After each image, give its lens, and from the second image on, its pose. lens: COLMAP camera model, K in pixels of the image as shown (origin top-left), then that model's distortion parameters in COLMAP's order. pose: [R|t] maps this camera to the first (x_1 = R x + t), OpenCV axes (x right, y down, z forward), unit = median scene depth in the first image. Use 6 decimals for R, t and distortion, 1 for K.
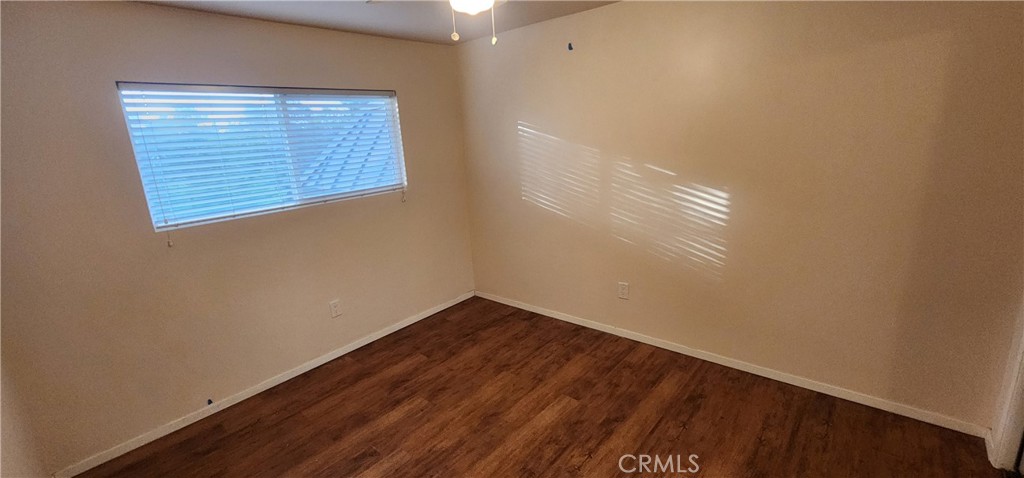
lens RADIAL K [[422.8, 0, 509.1], [0, 422.8, 238.2], [0, 0, 1]] dist [-0.000299, -0.000235]
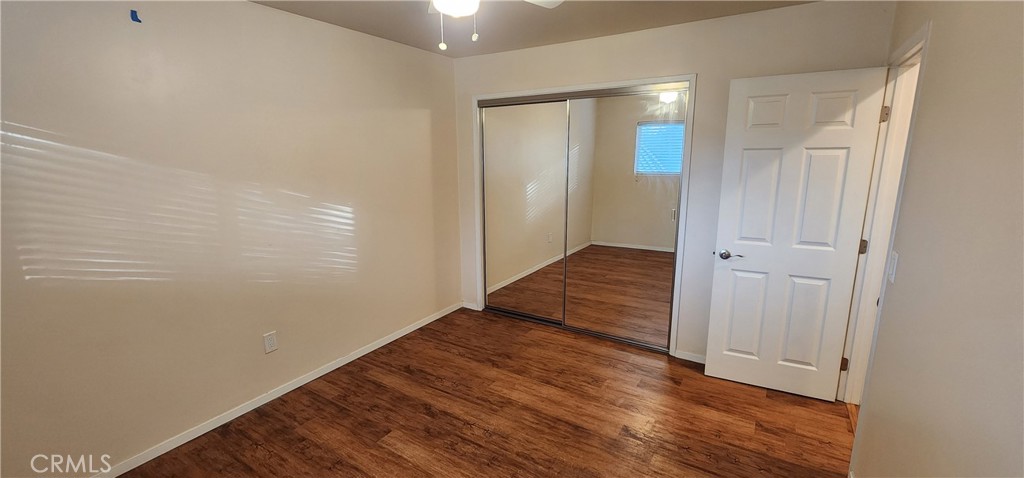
lens RADIAL K [[422.8, 0, 509.1], [0, 422.8, 238.2], [0, 0, 1]] dist [-0.000299, -0.000235]
pose [[-0.149271, -0.134272, 0.979637, -0.710103], [0.251581, 0.952976, 0.168952, -0.111793], [-0.956256, 0.271678, -0.108471, 0.713248]]
